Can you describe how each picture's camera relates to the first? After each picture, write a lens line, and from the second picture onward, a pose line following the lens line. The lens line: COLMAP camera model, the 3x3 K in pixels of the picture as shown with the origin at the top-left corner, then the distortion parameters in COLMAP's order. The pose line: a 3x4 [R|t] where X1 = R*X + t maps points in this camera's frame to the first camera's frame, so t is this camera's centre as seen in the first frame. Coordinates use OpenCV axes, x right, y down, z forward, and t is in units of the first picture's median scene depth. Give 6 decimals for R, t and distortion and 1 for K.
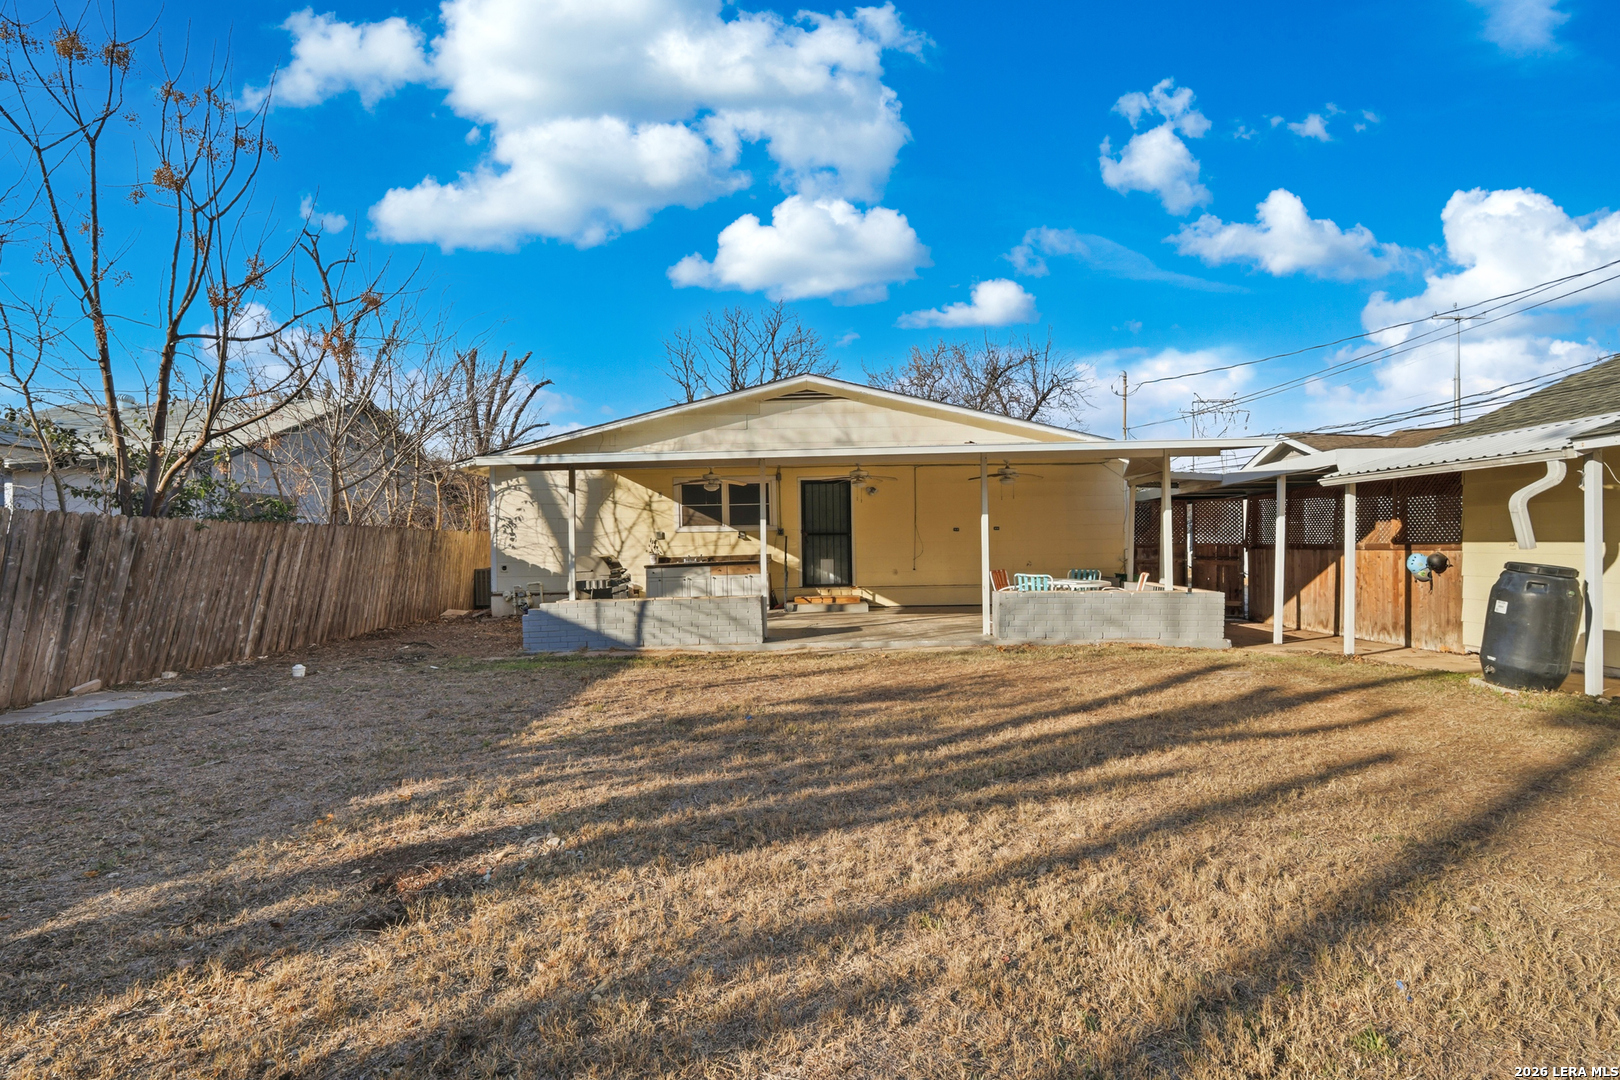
lens RADIAL K [[765.9, 0, 811.5], [0, 765.9, 545.8], [0, 0, 1]] dist [-0.000062, 0.001074]
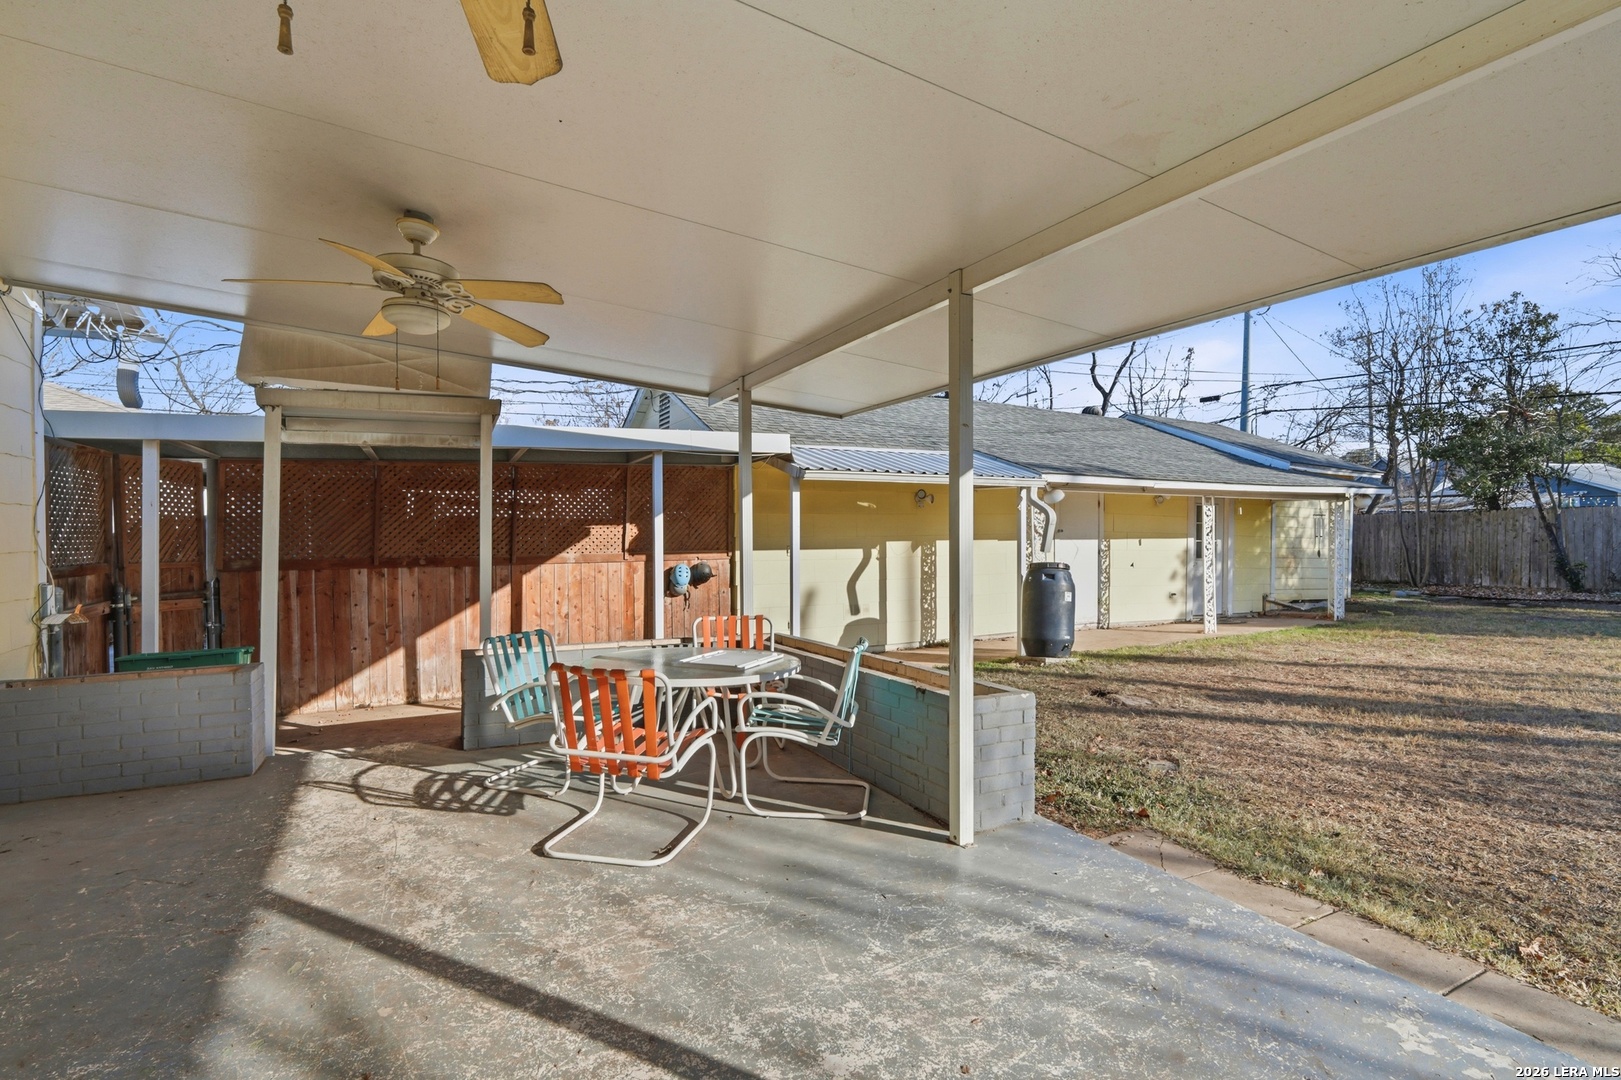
lens RADIAL K [[766.3, 0, 812.0], [0, 766.3, 545.8], [0, 0, 1]] dist [-0.000062, 0.001074]
pose [[-0.451385, 0.006360, 0.892307, -0.027602], [0.018235, 0.999832, 0.002098, -0.007104], [-0.892143, 0.017218, -0.451425, 0.888588]]
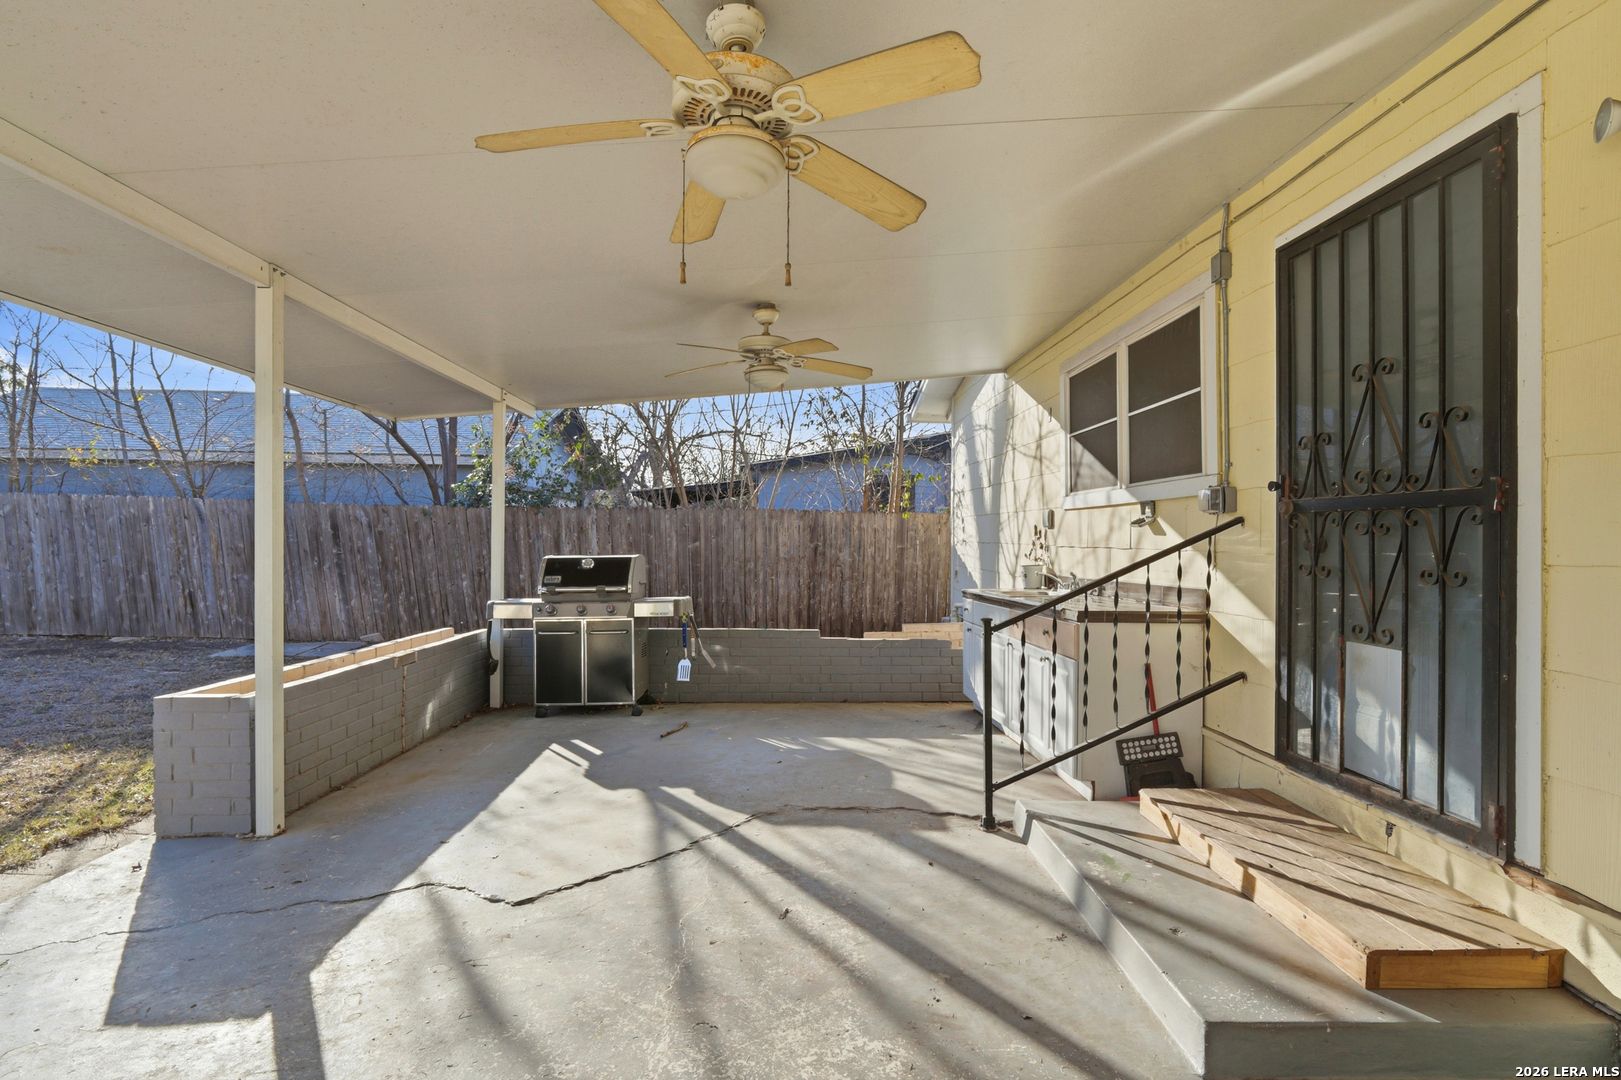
lens RADIAL K [[739.0, 0, 814.5], [0, 739.0, 539.8], [0, 0, 1]] dist [-0.013101, 0.000298]
pose [[0.059946, 0.019499, -0.998011, 0.186384], [-0.015120, 0.999712, 0.018625, -0.008627], [0.998087, 0.013974, 0.060224, 0.900924]]
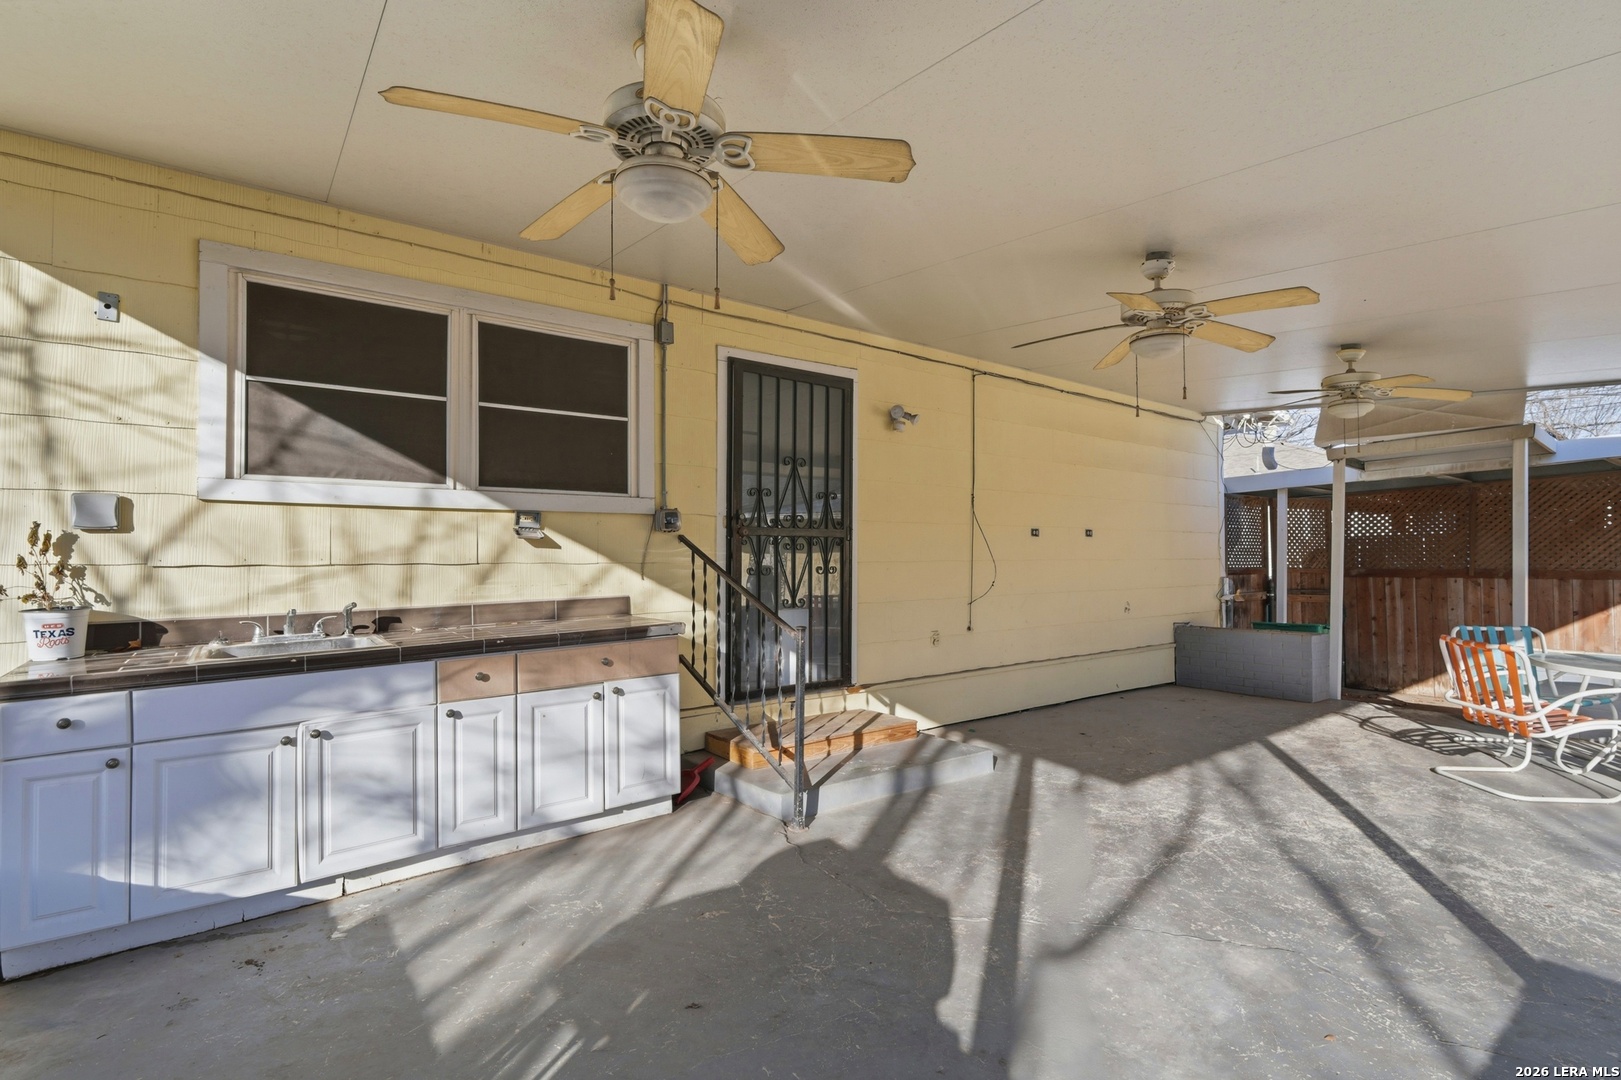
lens RADIAL K [[739.0, 0, 814.5], [0, 739.0, 539.8], [0, 0, 1]] dist [-0.013101, 0.000298]
pose [[0.795660, 0.029522, 0.605024, -0.171728], [-0.005144, 0.999105, -0.041986, 0.000669], [-0.605722, 0.030295, 0.795100, 0.777006]]
